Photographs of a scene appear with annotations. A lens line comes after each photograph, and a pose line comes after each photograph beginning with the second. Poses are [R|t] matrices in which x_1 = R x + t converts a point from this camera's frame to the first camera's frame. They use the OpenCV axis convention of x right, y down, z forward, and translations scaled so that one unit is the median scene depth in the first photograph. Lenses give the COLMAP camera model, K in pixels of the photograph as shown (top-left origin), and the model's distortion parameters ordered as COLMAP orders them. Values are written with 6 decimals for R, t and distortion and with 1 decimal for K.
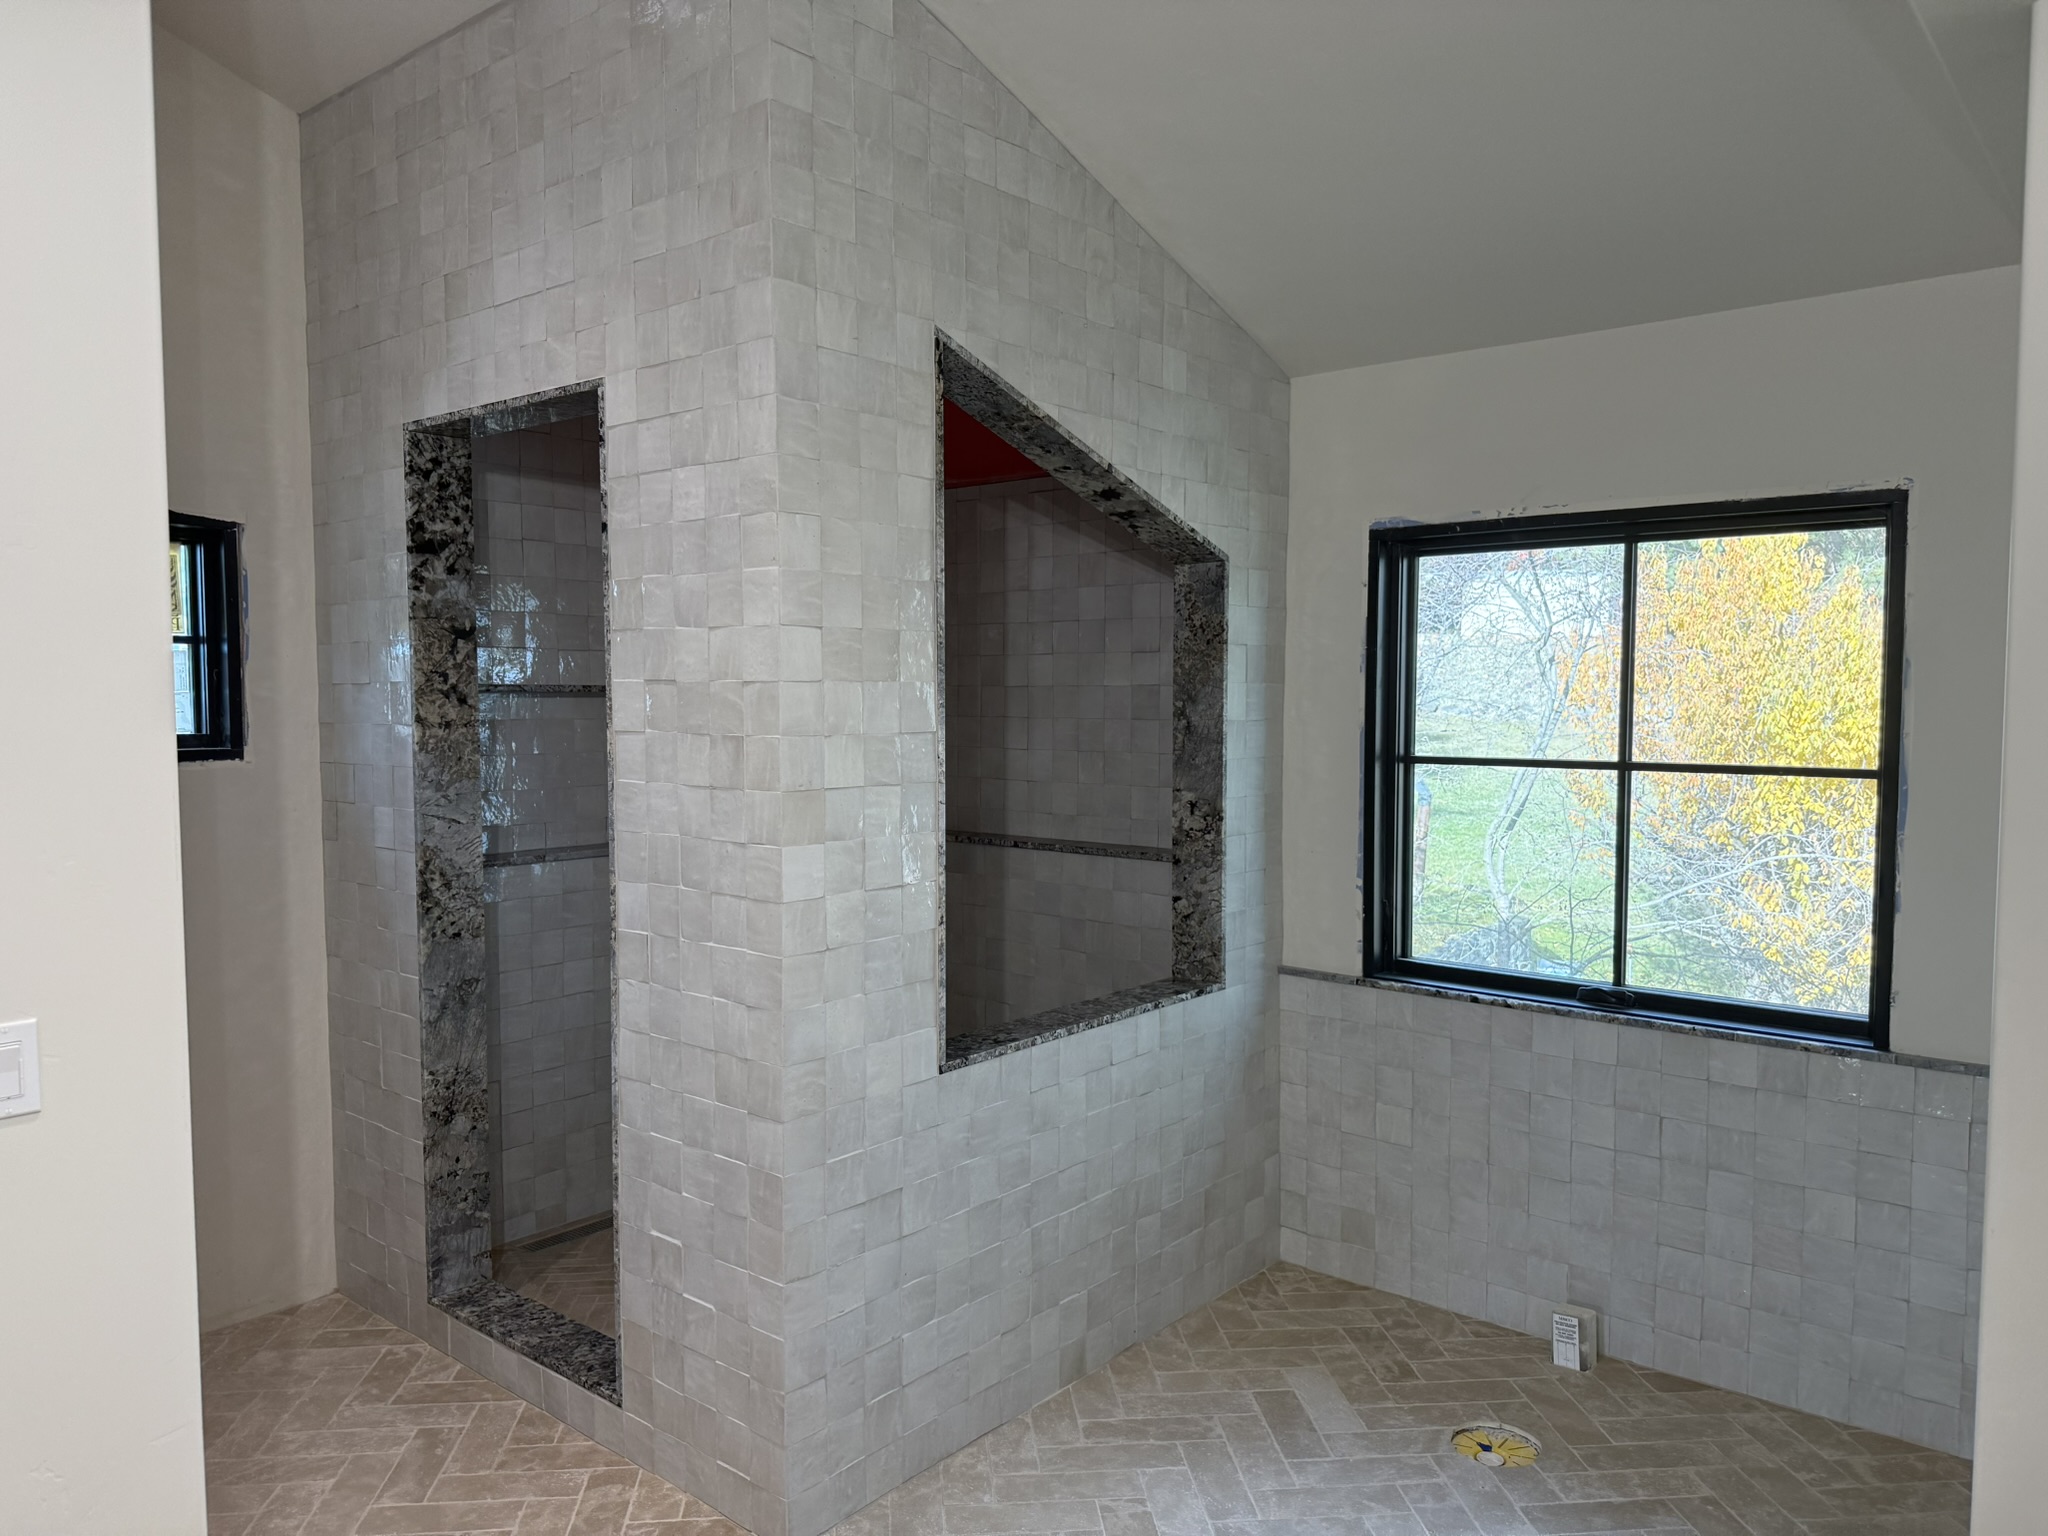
lens RADIAL K [[1443.0, 0, 1025.7], [0, 1443.0, 774.7], [0, 0, 1]] dist [0.049392, -0.067016]
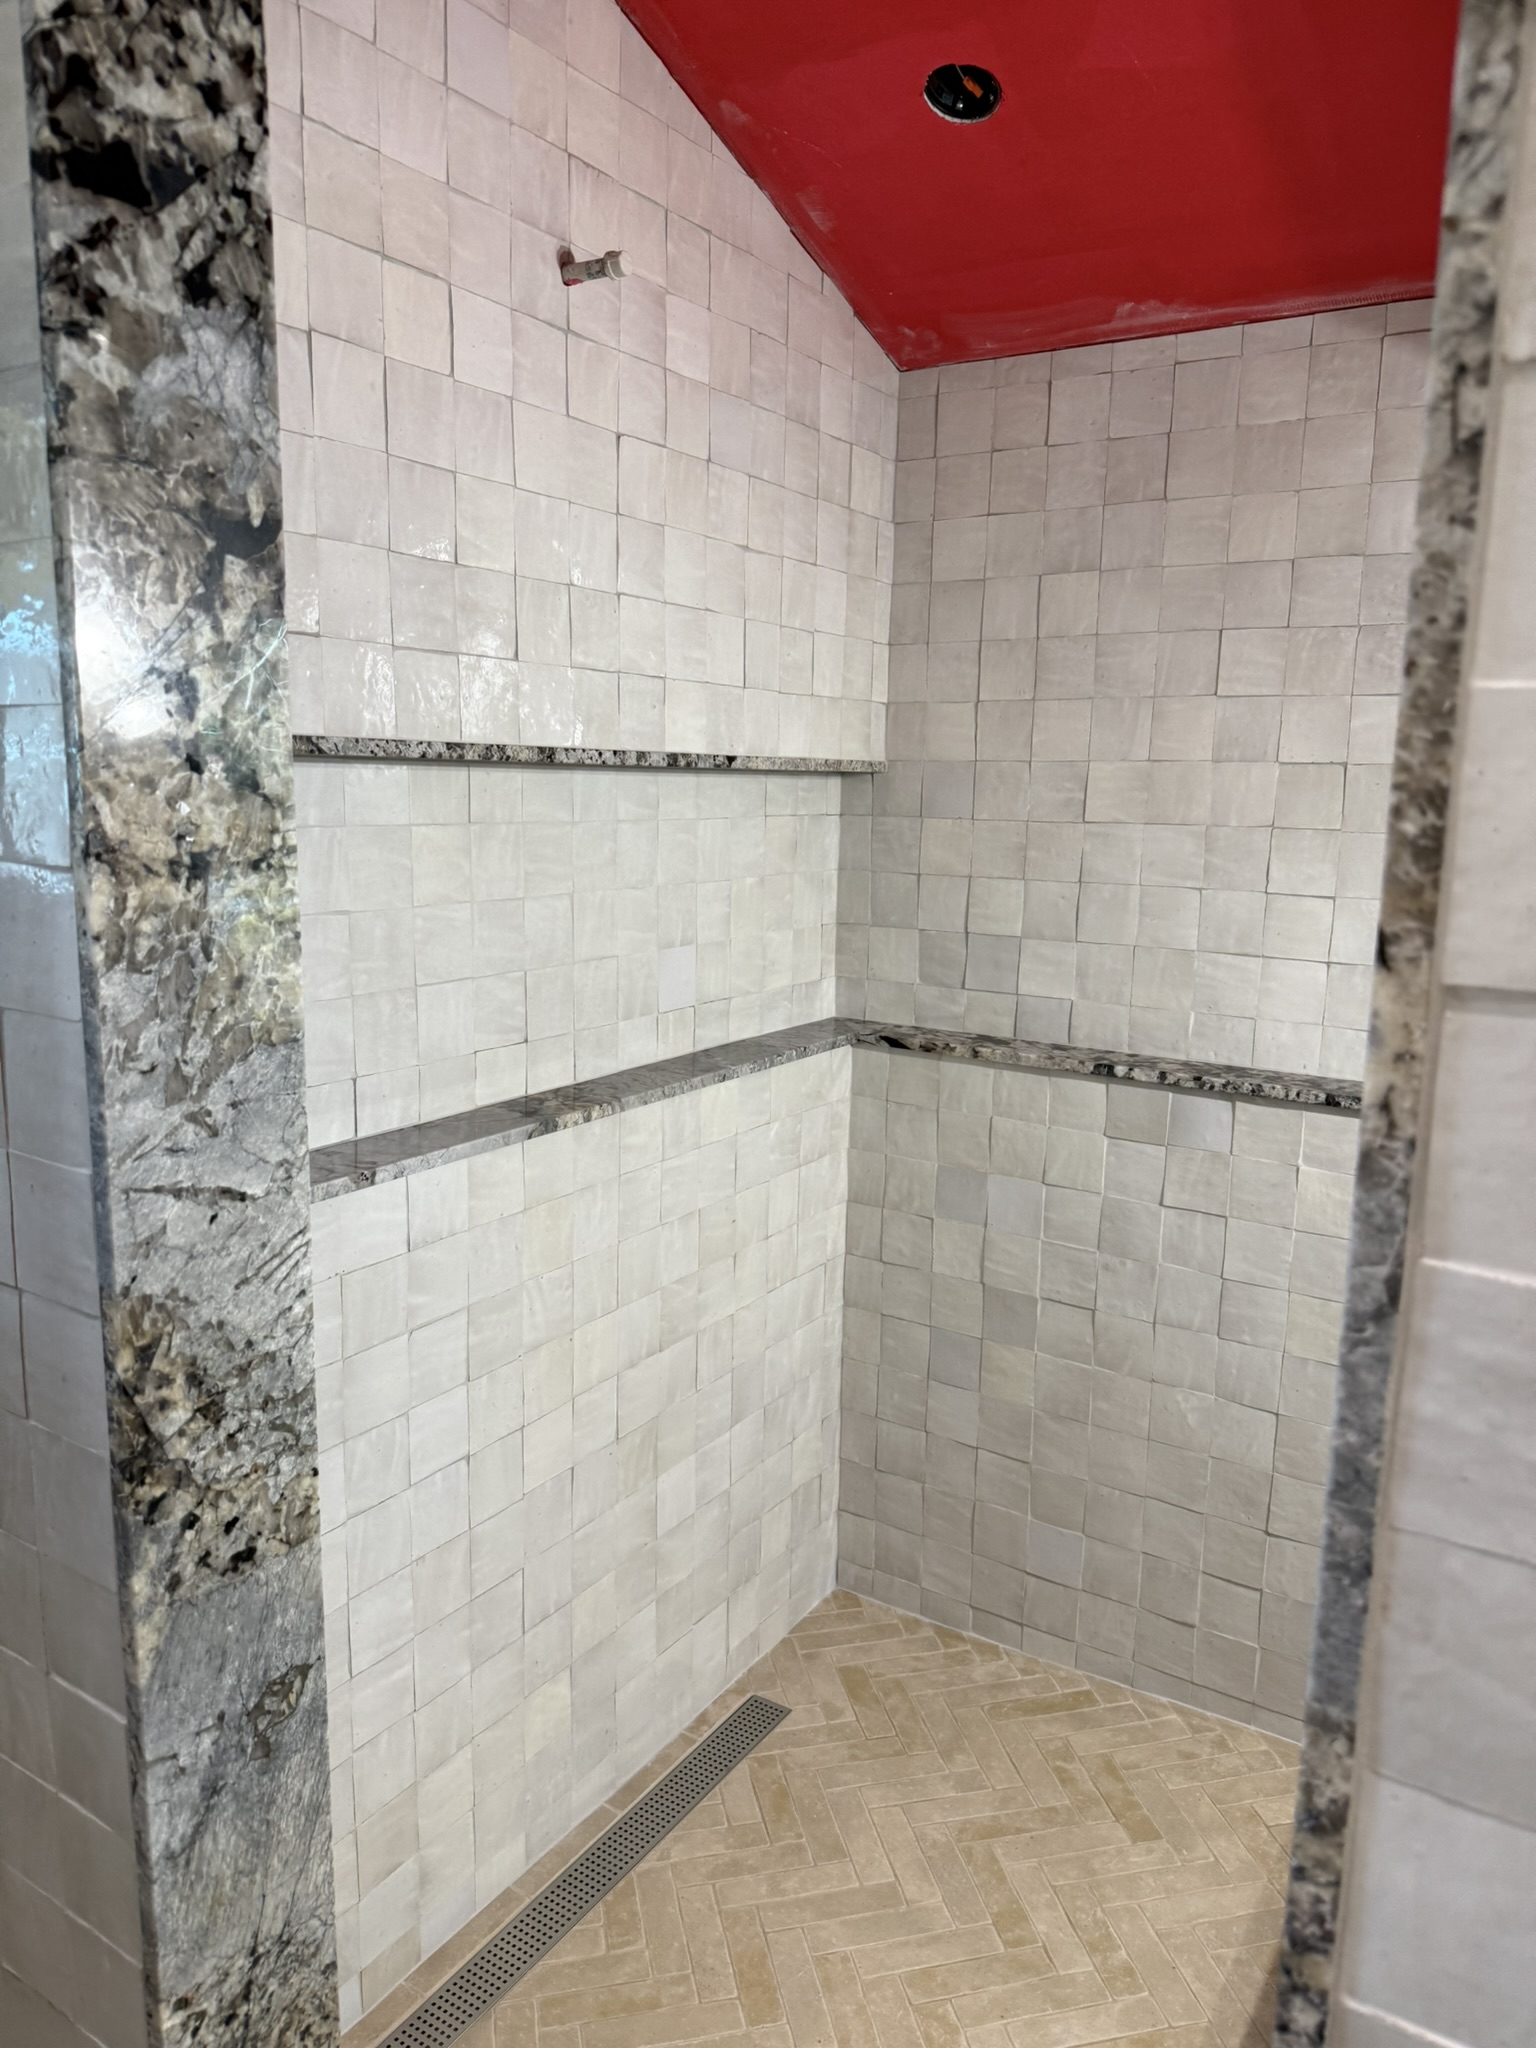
lens RADIAL K [[1443.0, 0, 768.0], [0, 1443.0, 1024.0], [0, 0, 1]] dist [0.049392, -0.067016]
pose [[0.992180, -0.000311, 0.124813, -0.322854], [-0.013775, 0.993616, 0.111974, -0.036840], [-0.124051, -0.112817, 0.985842, 0.702829]]
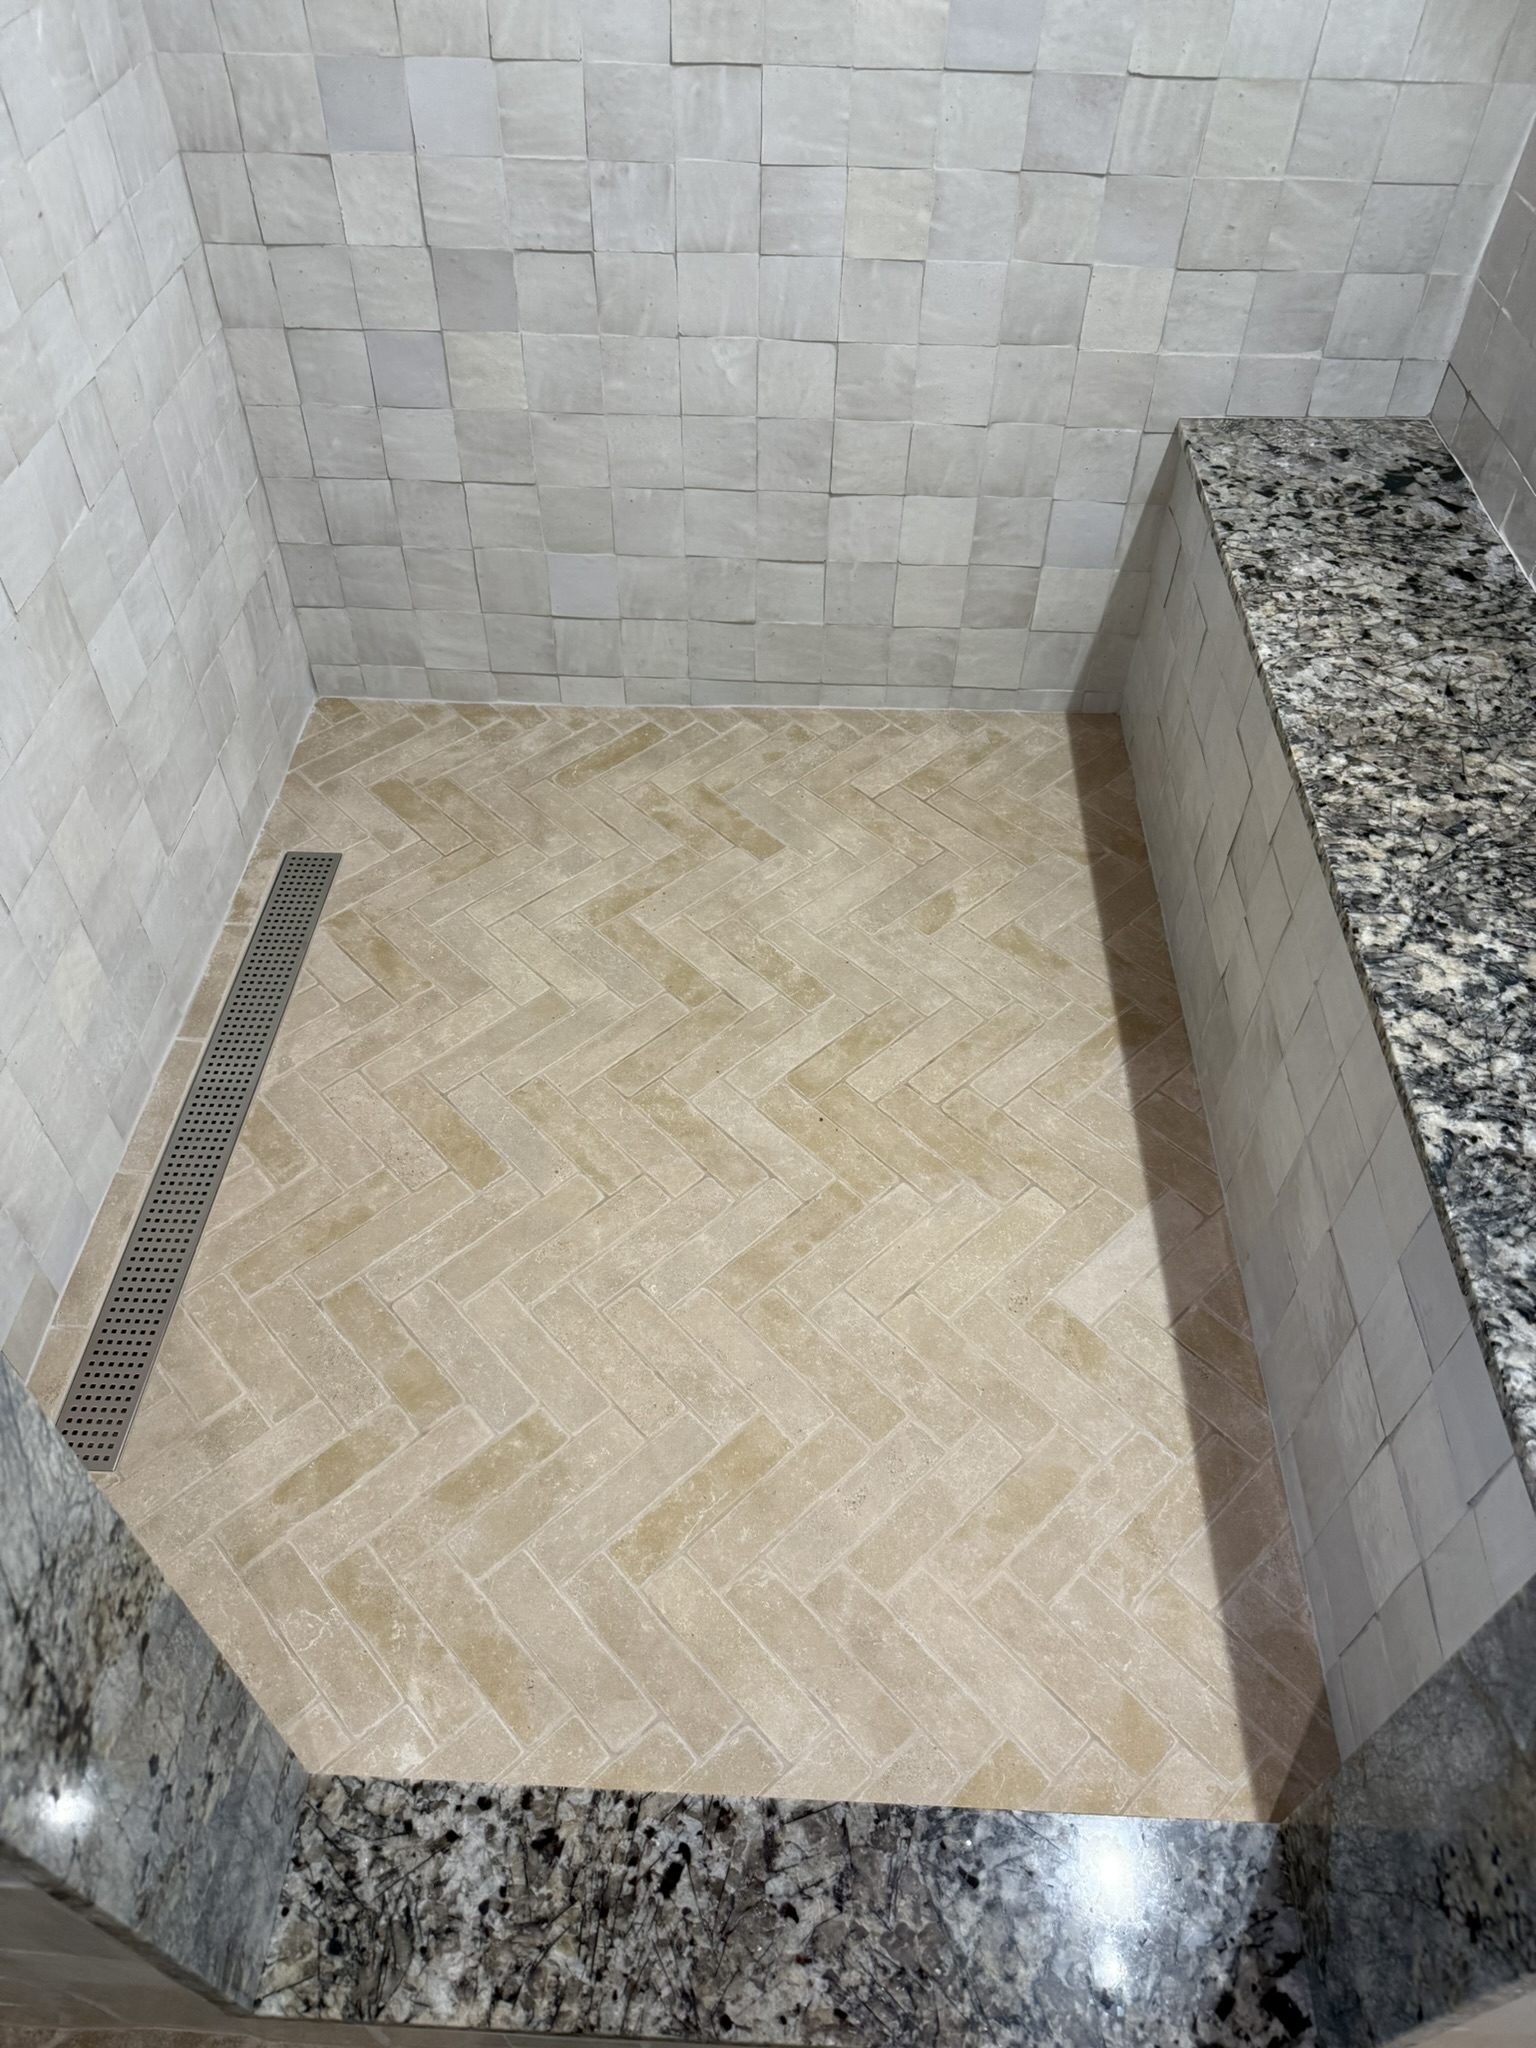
lens RADIAL K [[1477.2, 0, 747.5], [0, 1477.2, 1032.5], [0, 0, 1]] dist [0.009523, -0.035427]
pose [[0.803095, -0.440769, 0.400950, -0.362950], [0.034786, 0.706438, 0.706920, 0.005693], [-0.594835, -0.553776, 0.582669, 0.870653]]
